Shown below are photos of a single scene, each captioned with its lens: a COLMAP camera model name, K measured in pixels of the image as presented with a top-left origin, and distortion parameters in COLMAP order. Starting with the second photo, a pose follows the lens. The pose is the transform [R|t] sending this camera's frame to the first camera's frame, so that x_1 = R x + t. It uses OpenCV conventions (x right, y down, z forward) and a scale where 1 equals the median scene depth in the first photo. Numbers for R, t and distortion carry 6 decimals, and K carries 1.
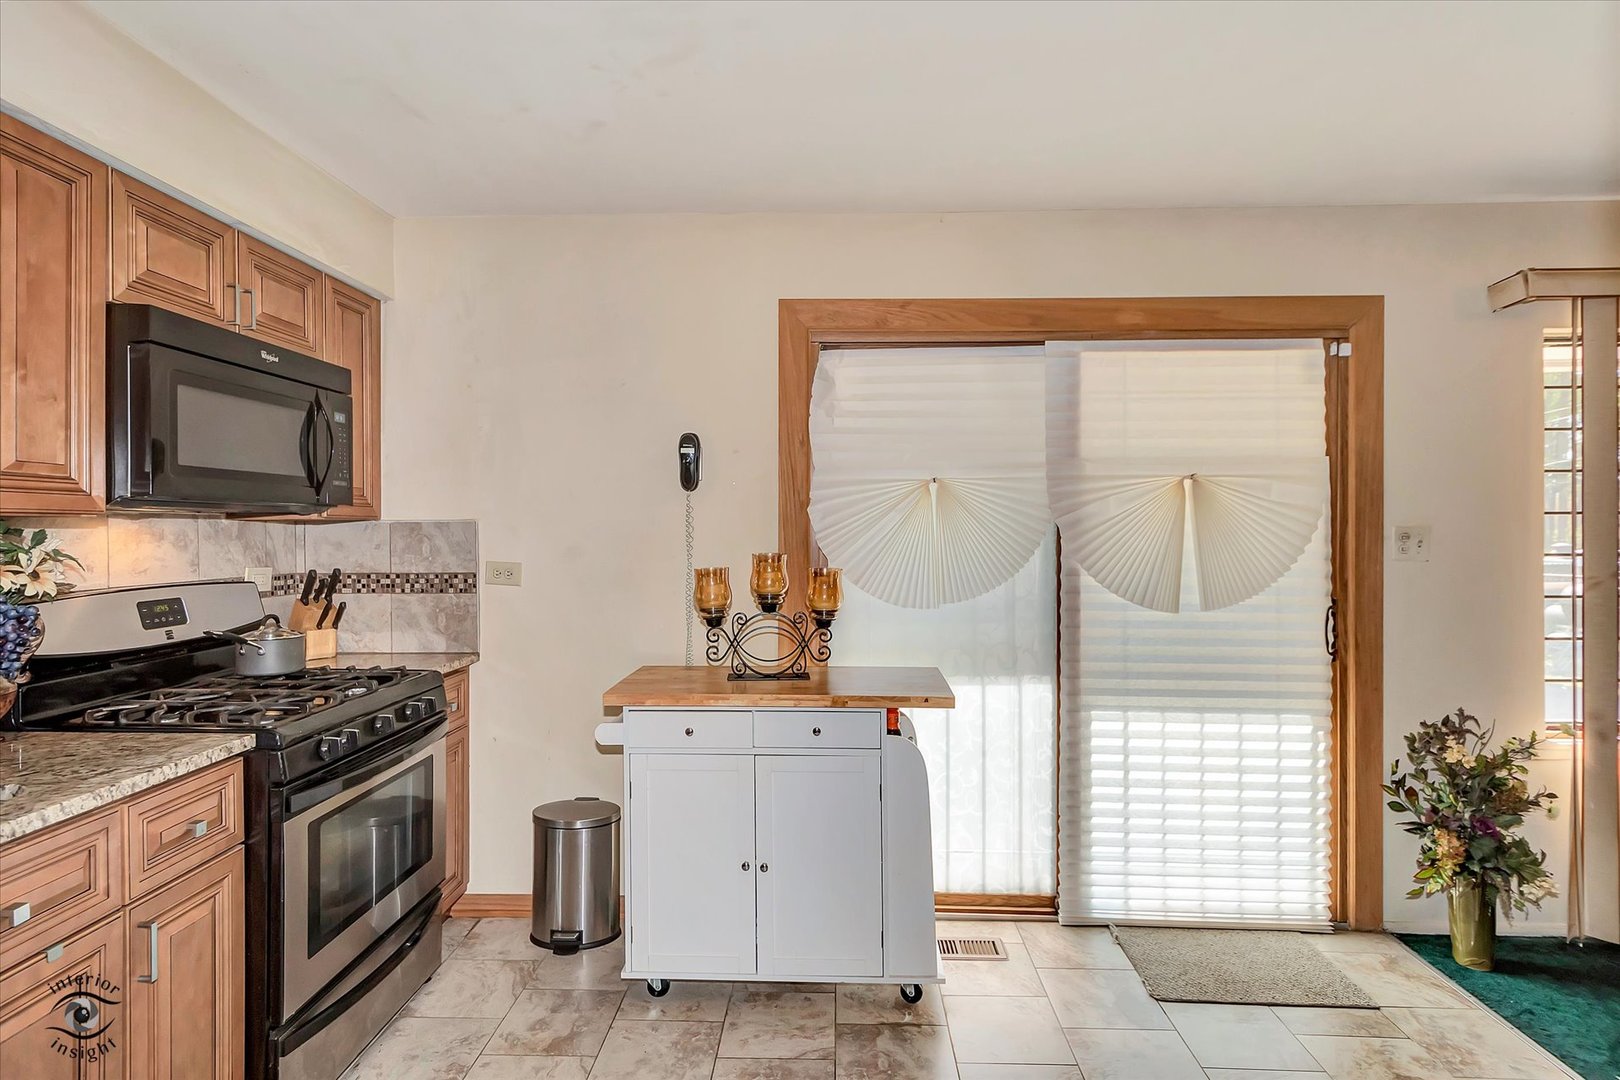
lens RADIAL K [[846.9, 0, 814.0], [0, 846.9, 530.3], [0, 0, 1]] dist [0.016079, -0.002287]
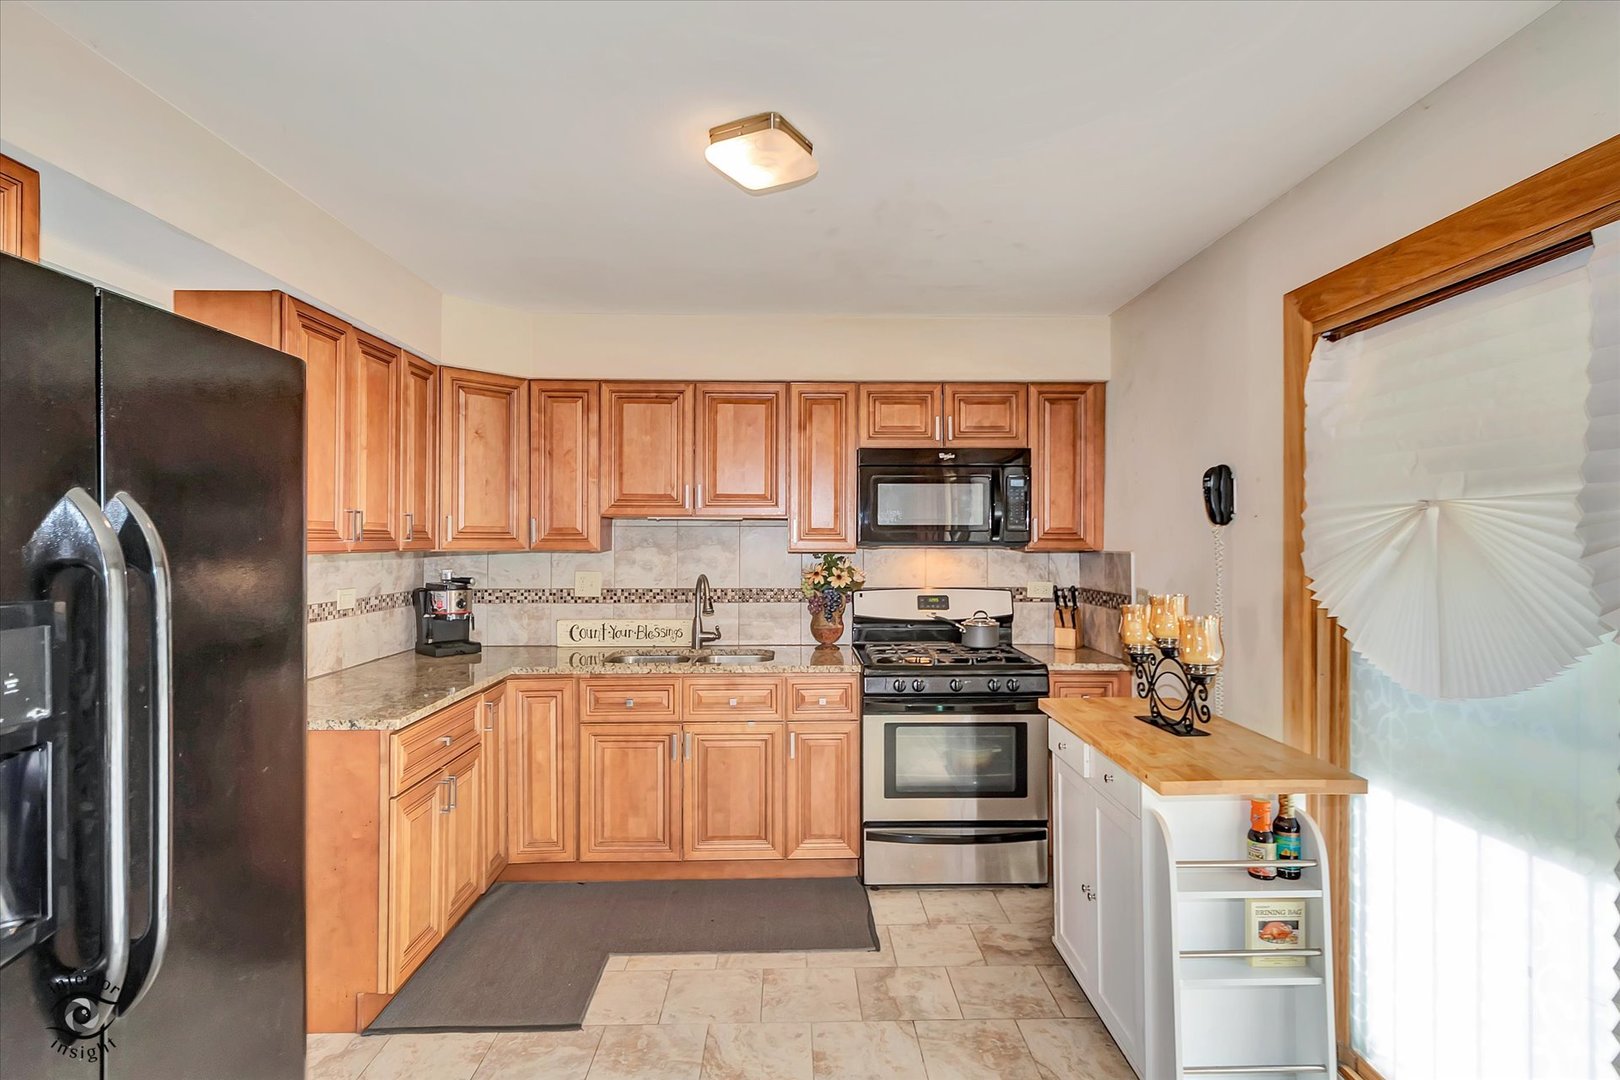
lens RADIAL K [[846.9, 0, 820.9], [0, 846.9, 537.8], [0, 0, 1]] dist [0.016079, -0.002287]
pose [[0.064516, 0.000511, -0.997917, 1.012226], [-0.006646, 0.999978, 0.000082, -0.038976], [0.997895, 0.006627, 0.064518, 0.639975]]
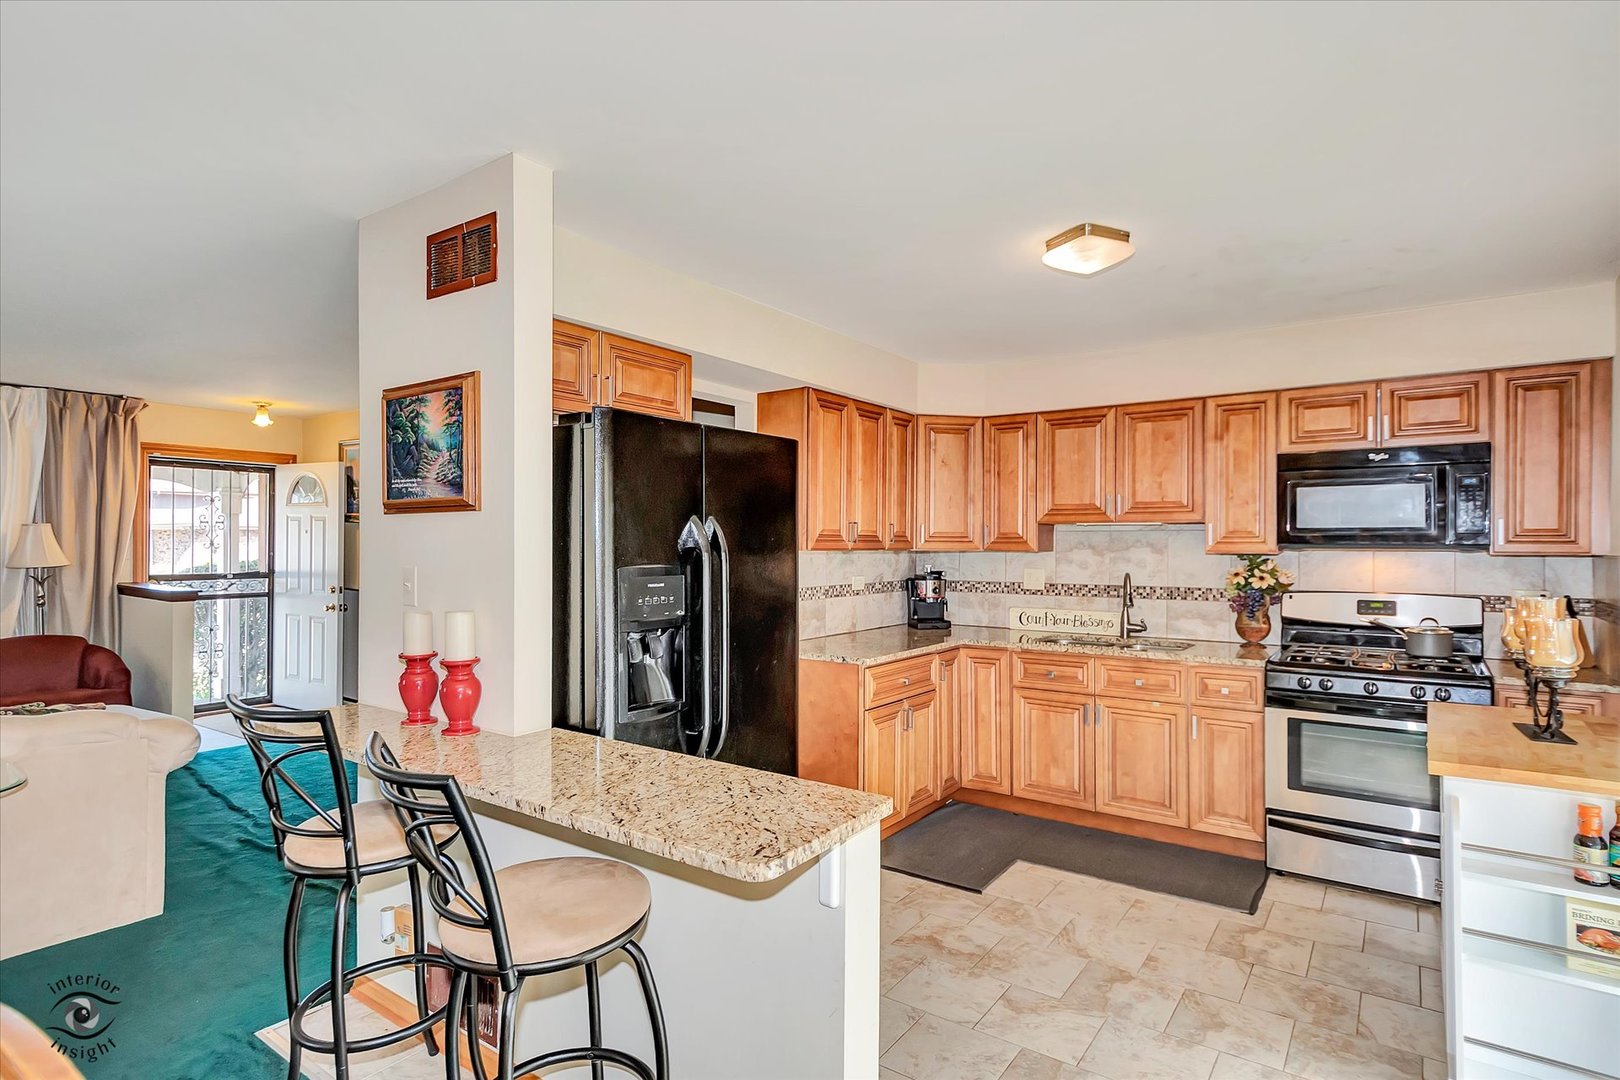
lens RADIAL K [[846.9, 0, 803.8], [0, 846.9, 543.4], [0, 0, 1]] dist [0.016079, -0.002287]
pose [[-0.550693, 0.000632, -0.834708, 1.339817], [-0.006171, 0.999969, 0.004829, -0.035831], [0.834685, 0.007810, -0.550672, 0.975694]]
